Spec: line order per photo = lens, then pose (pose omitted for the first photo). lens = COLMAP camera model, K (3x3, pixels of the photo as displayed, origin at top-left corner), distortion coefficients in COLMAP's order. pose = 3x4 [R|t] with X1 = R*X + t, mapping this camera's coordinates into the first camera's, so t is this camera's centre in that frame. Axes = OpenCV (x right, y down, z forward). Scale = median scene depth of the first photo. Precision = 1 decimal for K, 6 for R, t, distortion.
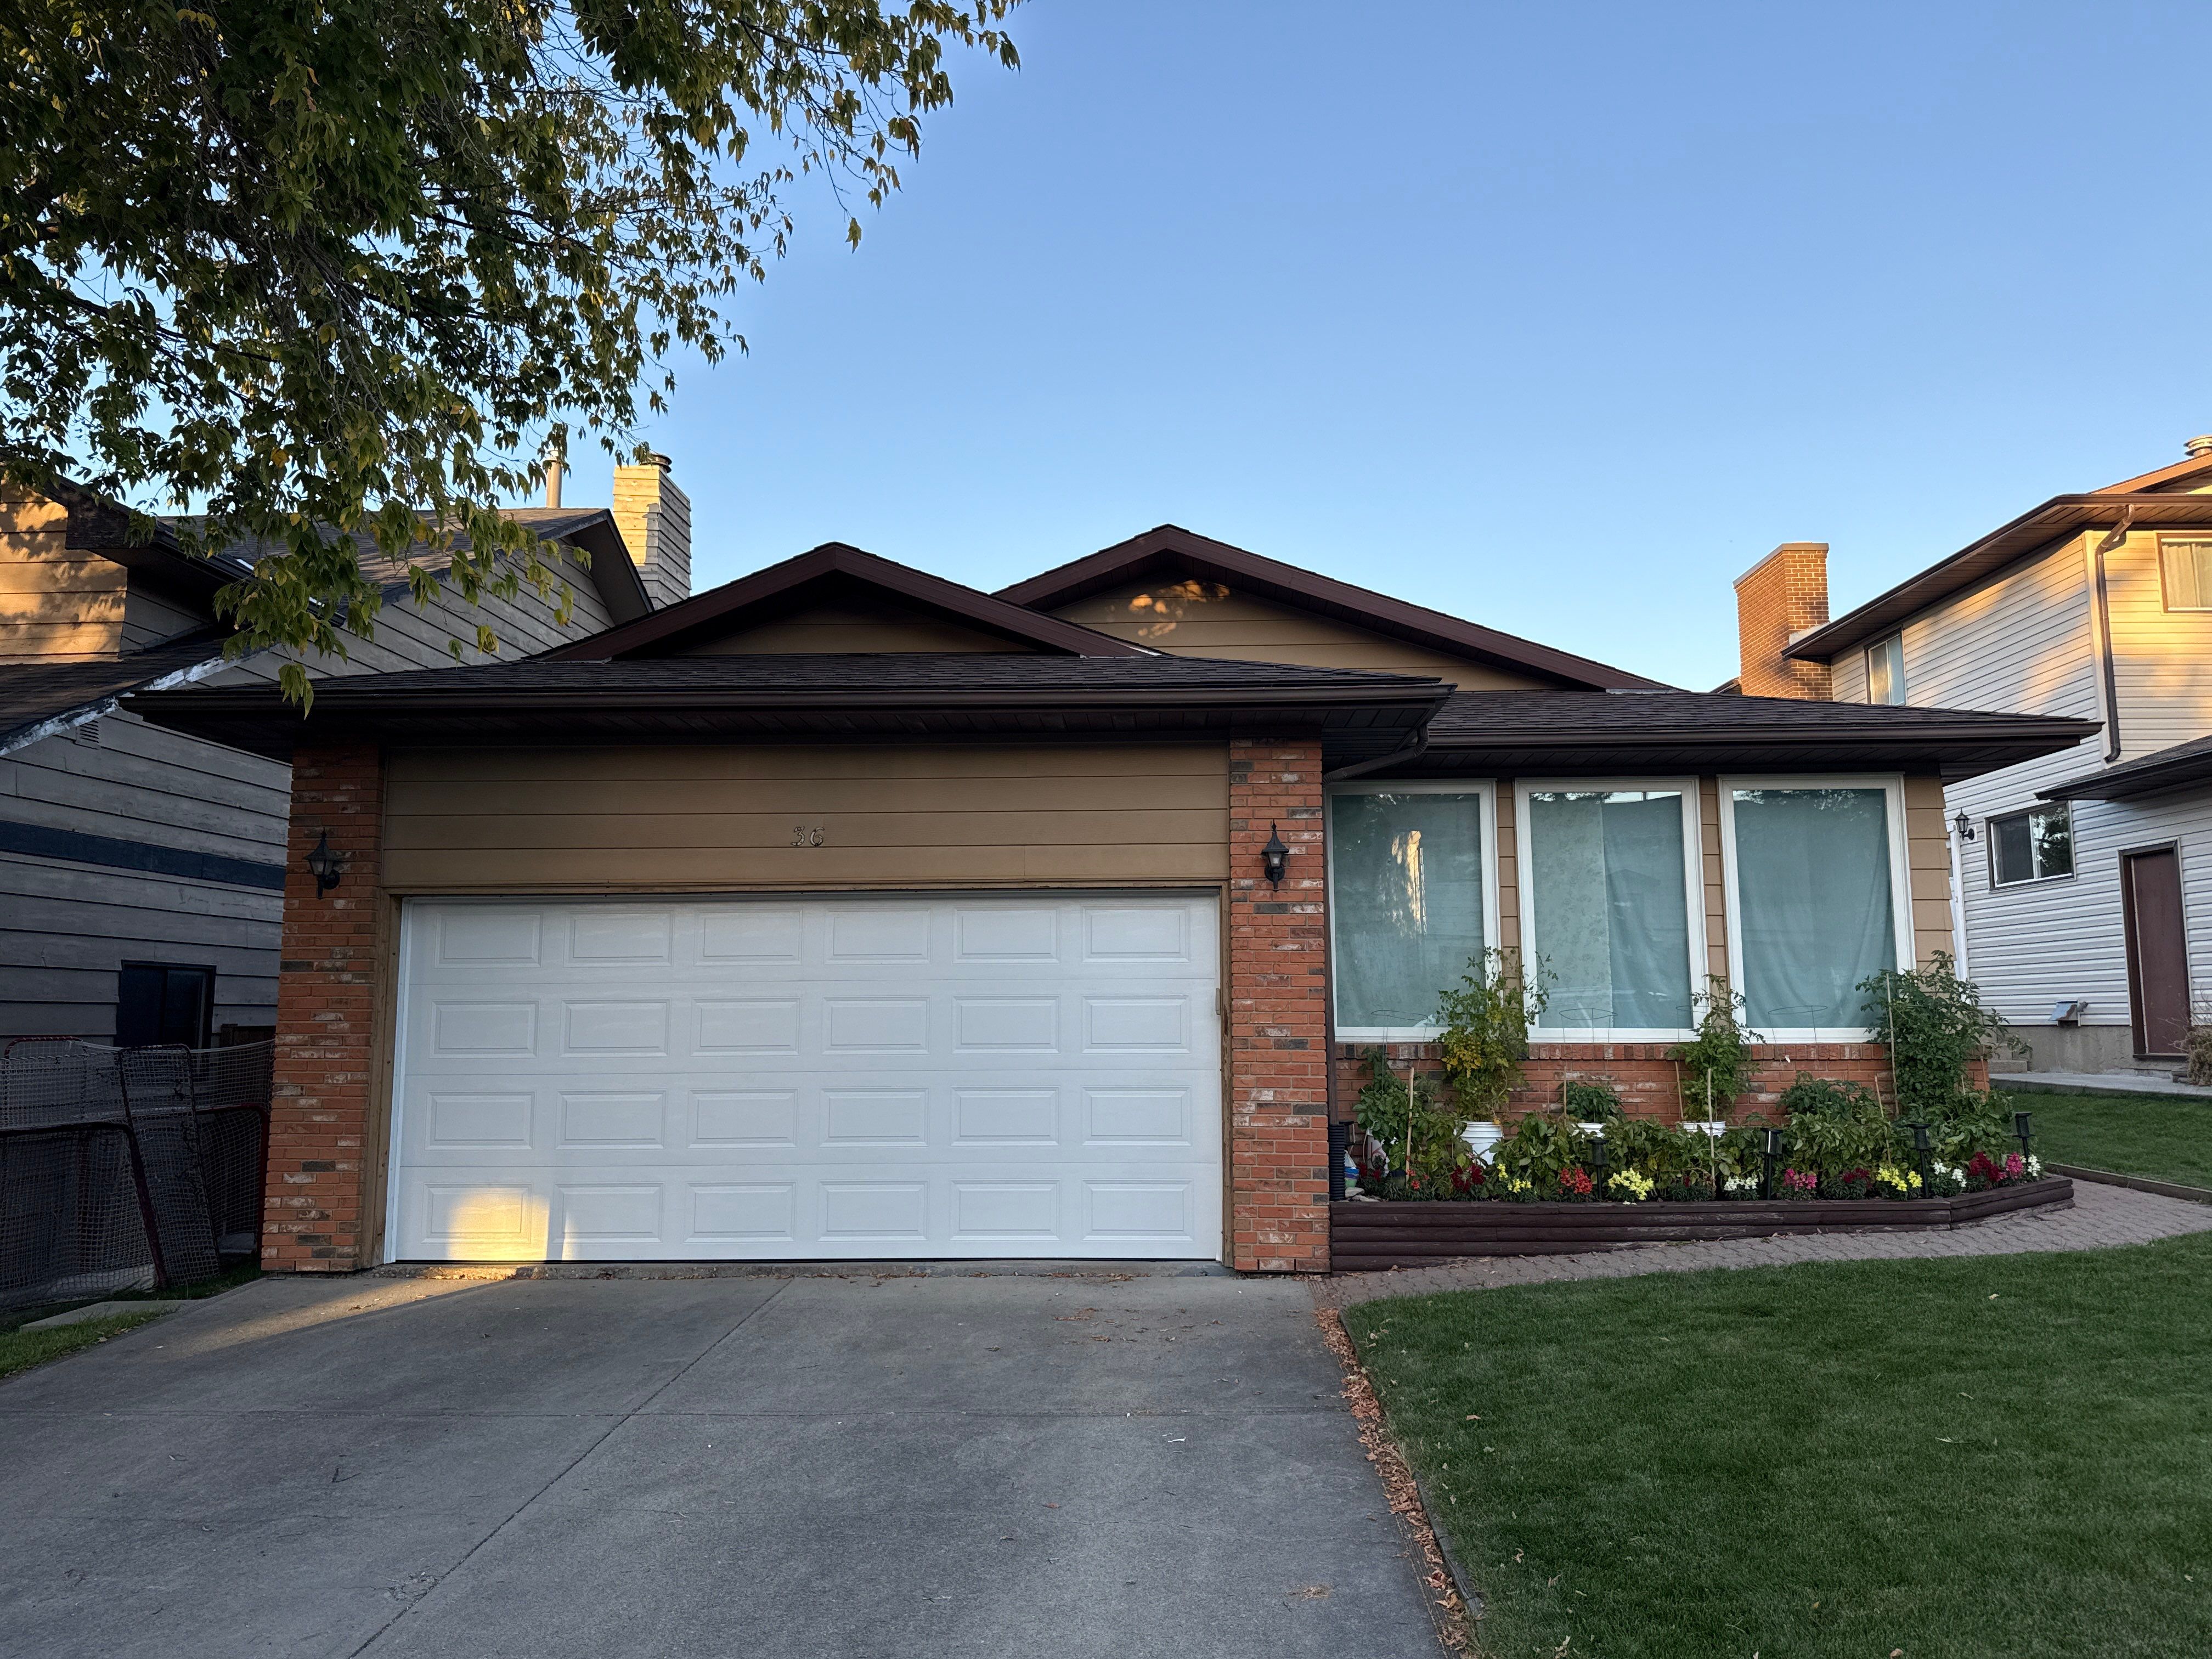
lens RADIAL K [[1545.6, 0, 1108.0], [0, 1545.6, 818.3], [0, 0, 1]] dist [0.088147, -0.114863]
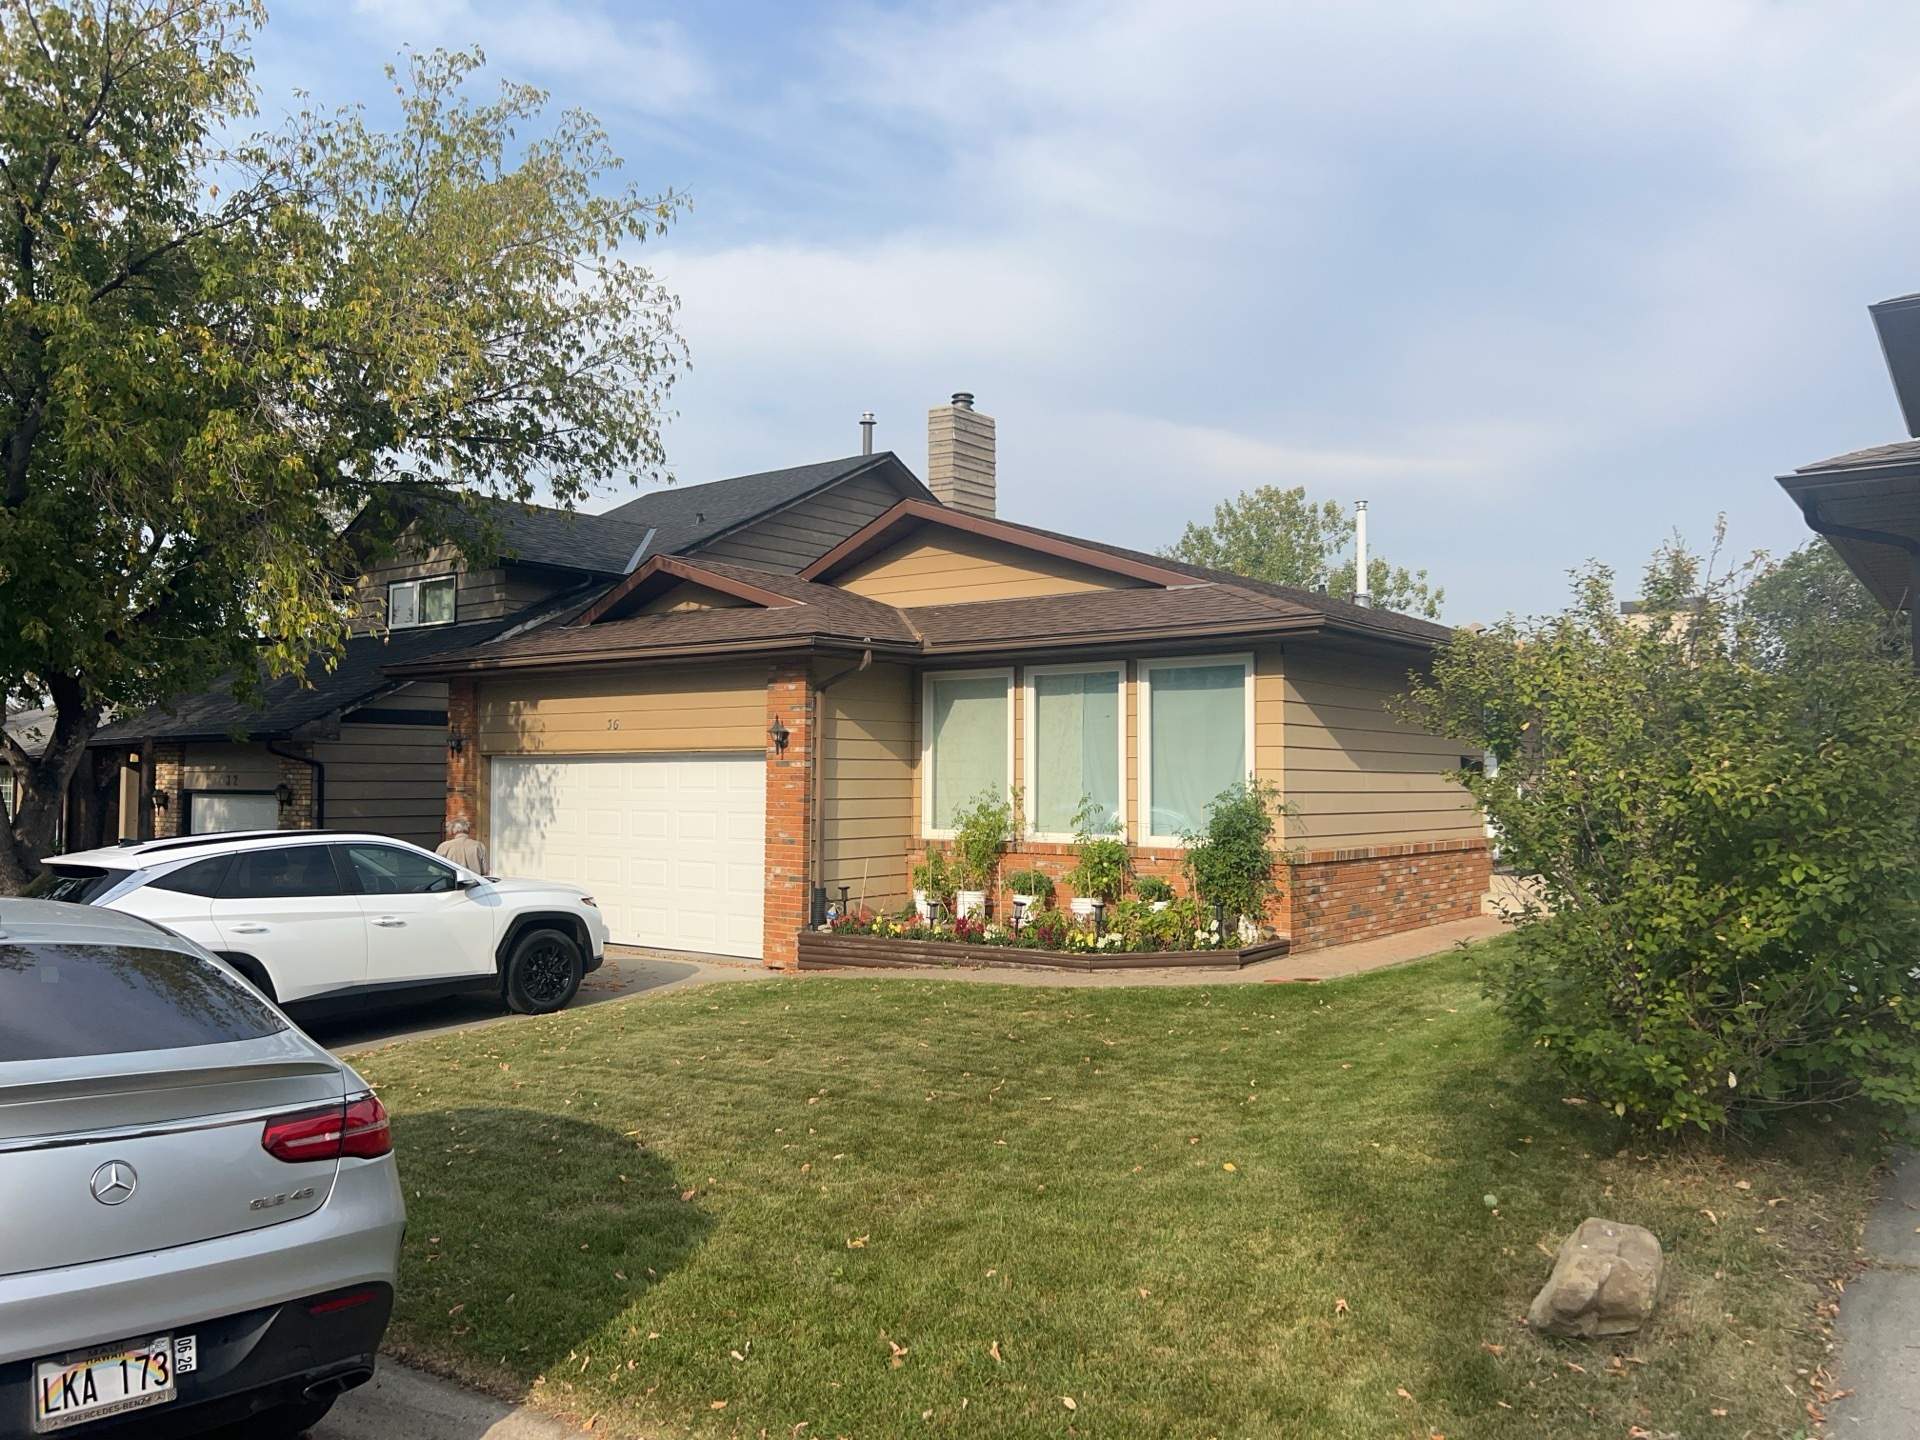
lens RADIAL K [[1448.8, 0, 960.0], [0, 1448.8, 720.0], [0, 0, 1]] dist [0.099868, -0.122607]
pose [[0.814422, -0.017713, -0.580002, 1.095992], [0.070421, 0.995163, 0.068491, -0.079544], [0.575983, -0.096624, 0.811731, -0.181106]]
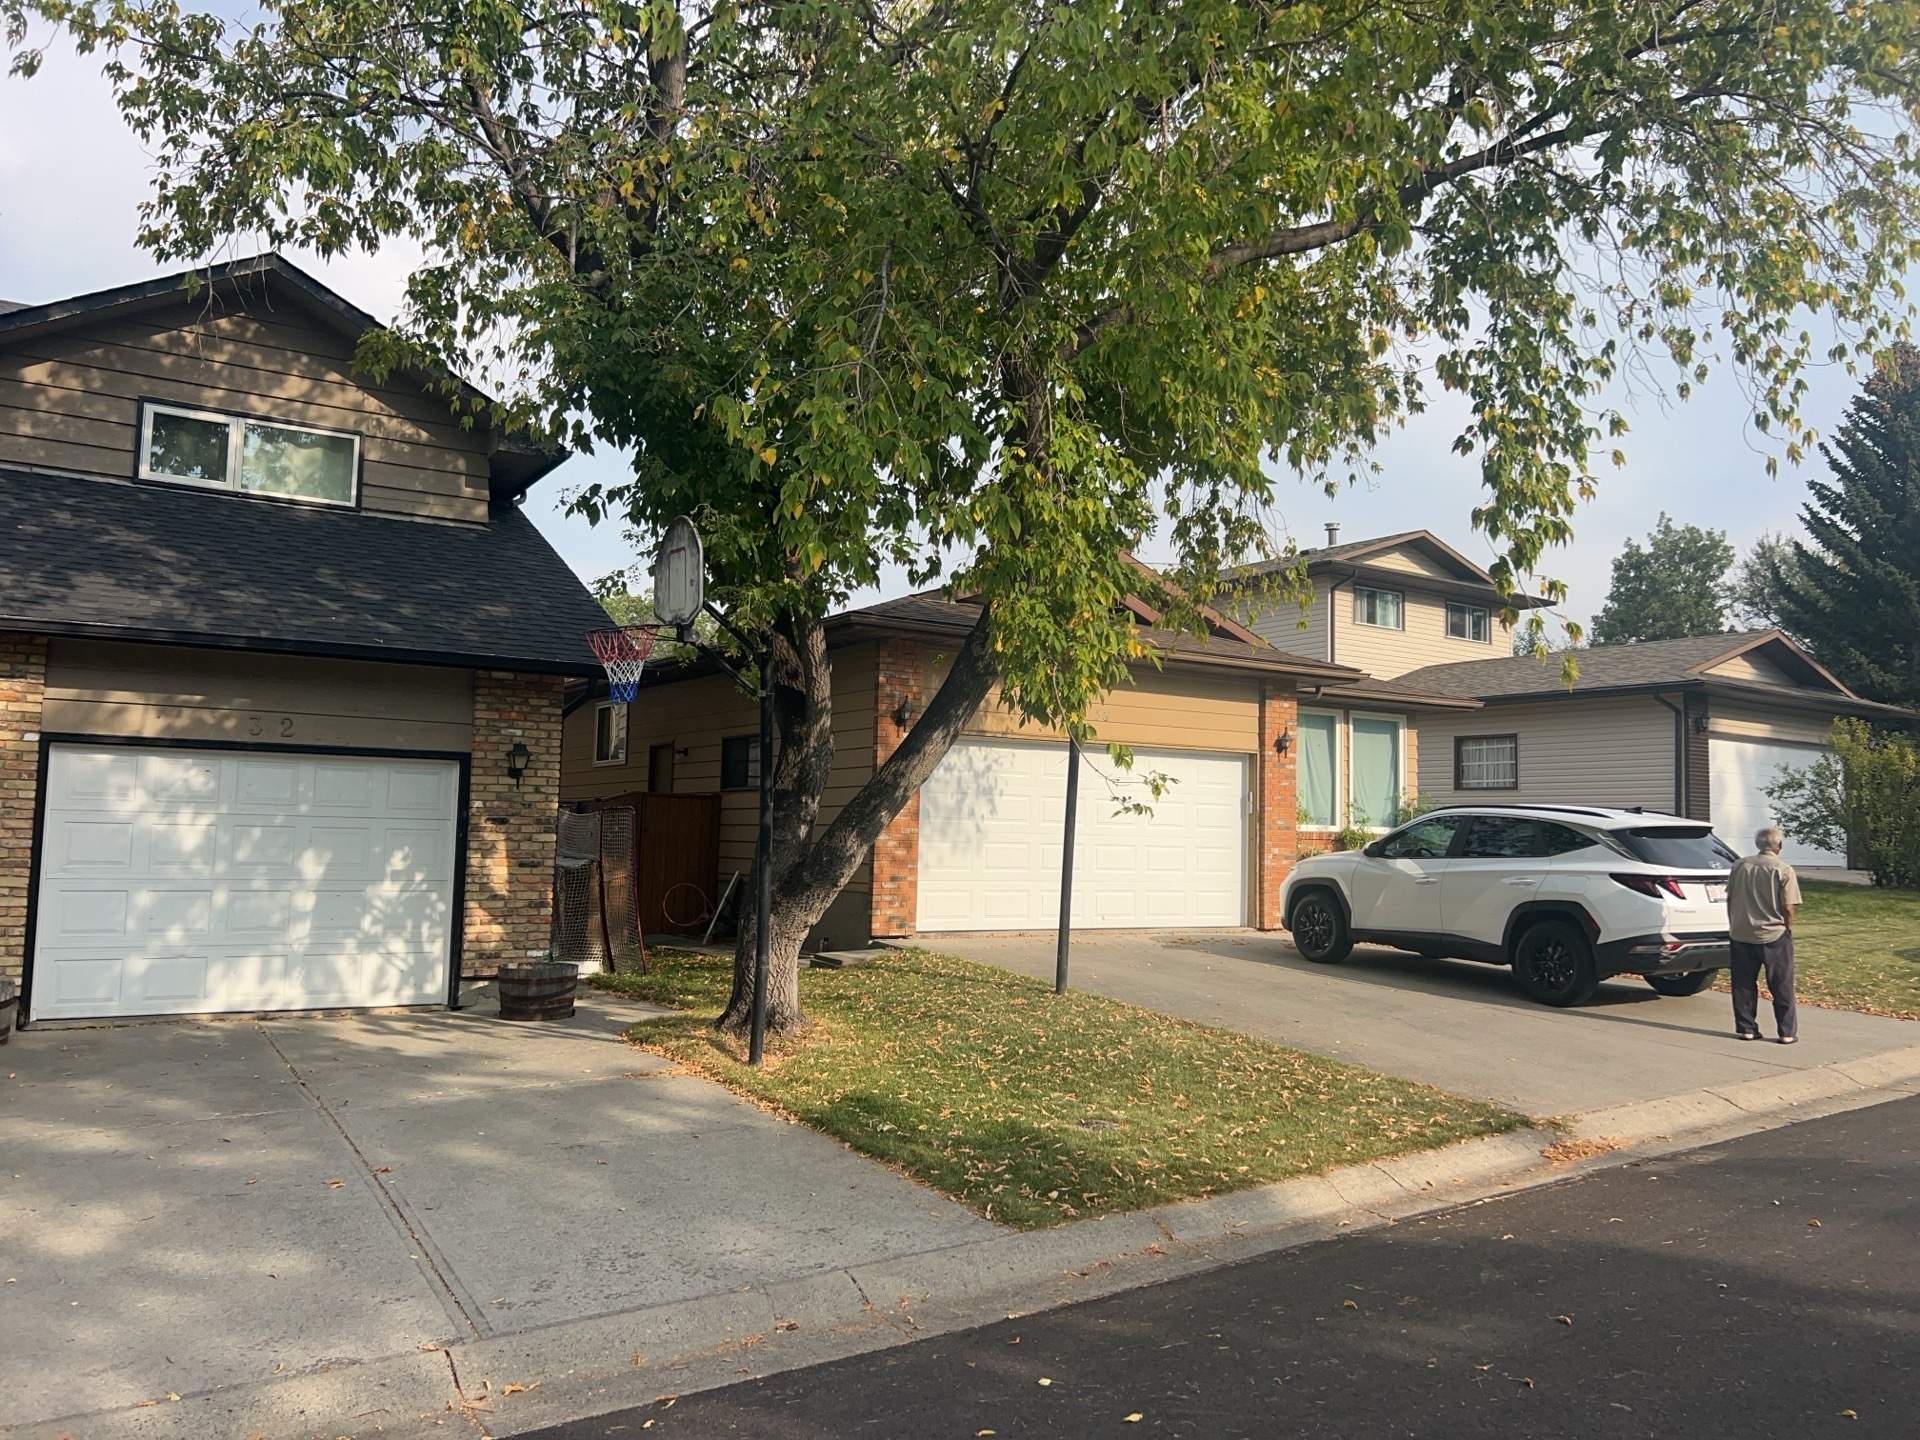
lens RADIAL K [[1448.7, 0, 953.0], [0, 1448.7, 722.1], [0, 0, 1]] dist [0.059112, -0.050170]
pose [[0.815488, 0.068581, 0.574697, -1.303933], [-0.098768, 0.994880, 0.021428, -0.000629], [-0.570285, -0.074236, 0.818086, -0.361490]]
